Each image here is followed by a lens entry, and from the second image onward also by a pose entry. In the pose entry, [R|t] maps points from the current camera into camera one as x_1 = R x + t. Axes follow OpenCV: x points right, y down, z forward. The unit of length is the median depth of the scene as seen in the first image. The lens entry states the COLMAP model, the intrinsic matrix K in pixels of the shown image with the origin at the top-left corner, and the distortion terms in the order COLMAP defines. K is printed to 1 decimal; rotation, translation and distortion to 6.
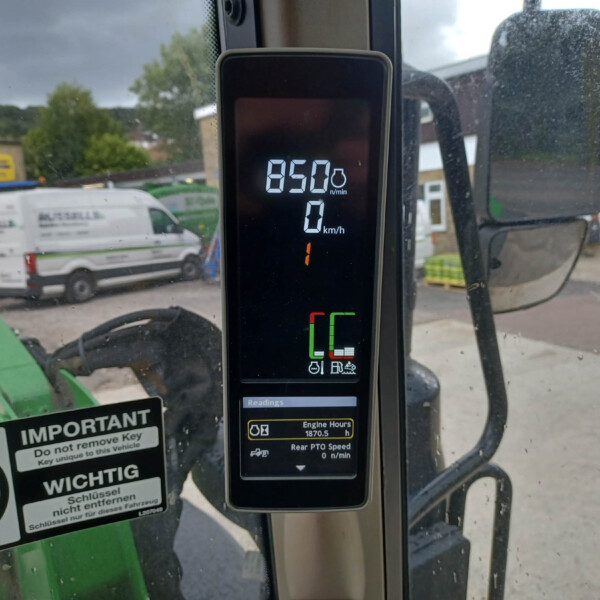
lens RADIAL K [[578.0, 0, 299.4], [0, 578.0, 295.0], [0, 0, 1]] dist [0.067570, -0.093907]
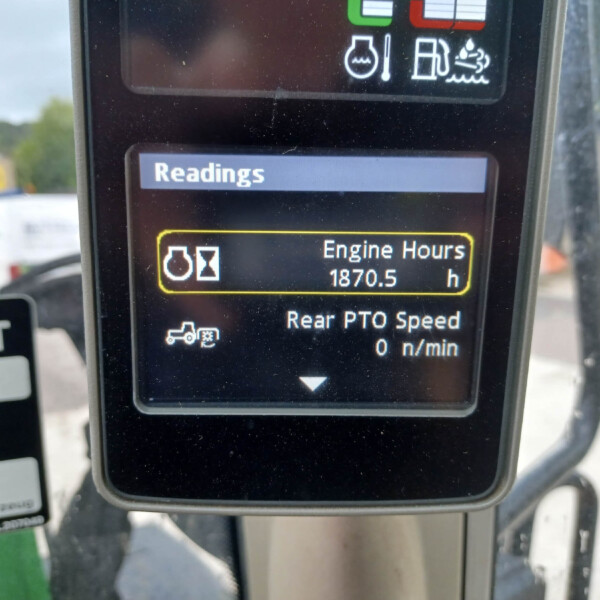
lens RADIAL K [[607.3, 0, 300.0], [0, 607.3, 300.0], [0, 0, 1]] dist [-0.007577, -0.032109]
pose [[0.999905, 0.013273, 0.003677, -0.007608], [-0.013162, 0.999499, -0.028789, 0.262012], [-0.004057, 0.028738, 0.999579, 0.647355]]
